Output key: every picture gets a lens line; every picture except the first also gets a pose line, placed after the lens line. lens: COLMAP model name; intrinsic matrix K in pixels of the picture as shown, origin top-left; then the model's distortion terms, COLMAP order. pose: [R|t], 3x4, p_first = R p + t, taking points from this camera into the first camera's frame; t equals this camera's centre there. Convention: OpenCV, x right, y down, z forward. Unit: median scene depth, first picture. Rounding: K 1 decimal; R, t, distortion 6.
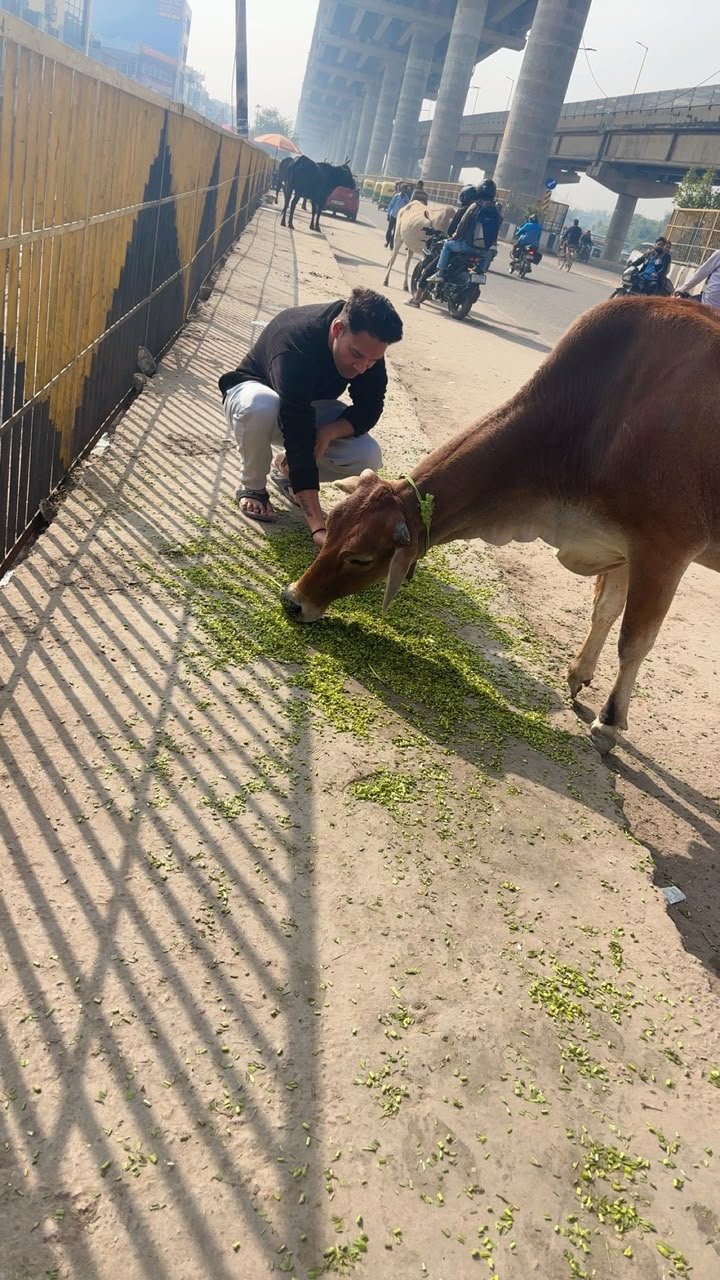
lens RADIAL K [[929.3, 0, 360.0], [0, 929.3, 640.0], [0, 0, 1]] dist [0.063076, -0.076271]
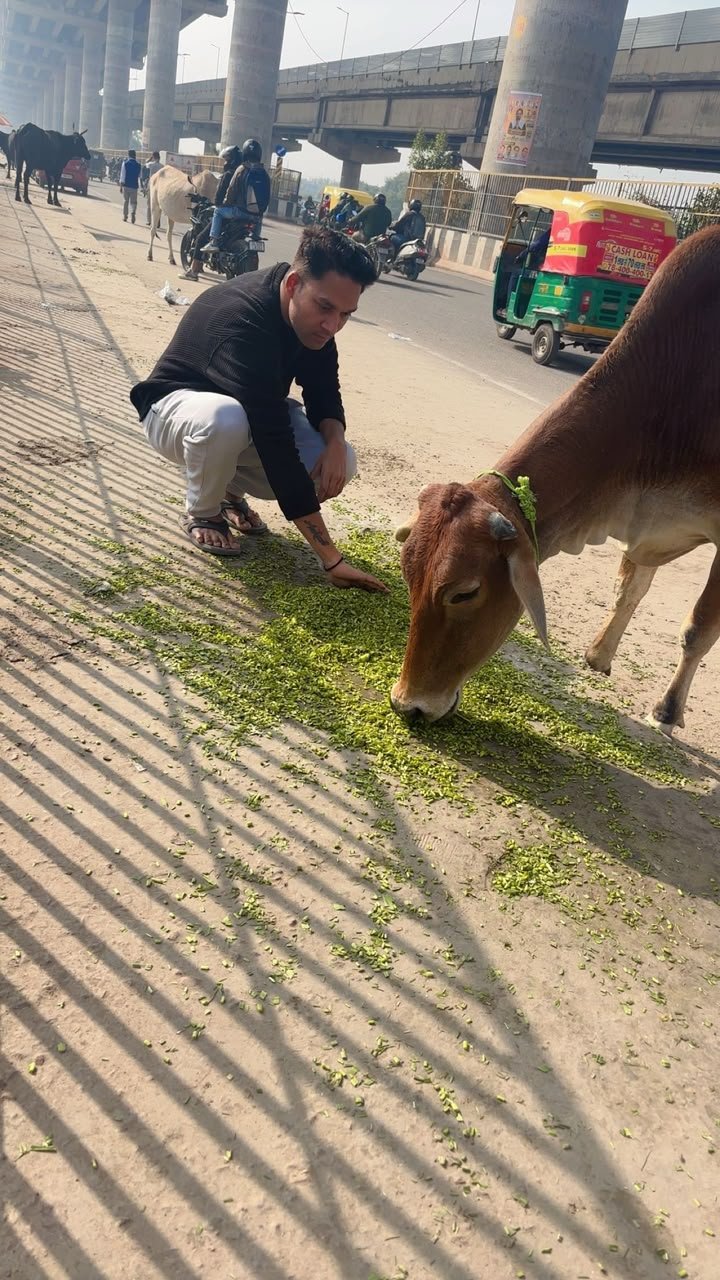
lens RADIAL K [[929.3, 0, 360.0], [0, 929.3, 640.0], [0, 0, 1]] dist [0.063076, -0.076271]
pose [[0.964192, -0.148791, 0.219534, -0.154678], [0.143471, 0.988843, 0.040072, -0.050034], [-0.223047, -0.007141, 0.974782, 0.175865]]
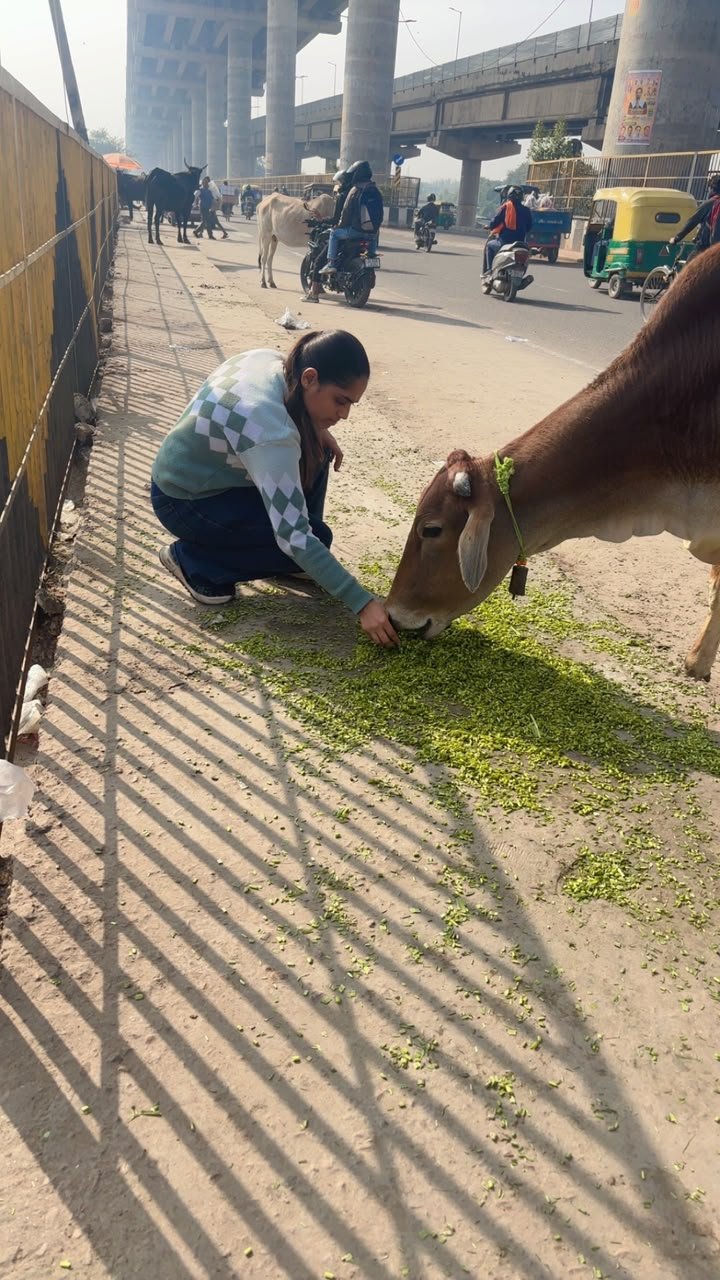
lens RADIAL K [[929.3, 0, 360.0], [0, 929.3, 640.0], [0, 0, 1]] dist [0.063076, -0.076271]
pose [[0.978200, -0.194877, 0.071745, -0.122262], [0.194573, 0.980823, 0.011266, -0.058100], [-0.072565, 0.002939, 0.997359, 0.124708]]
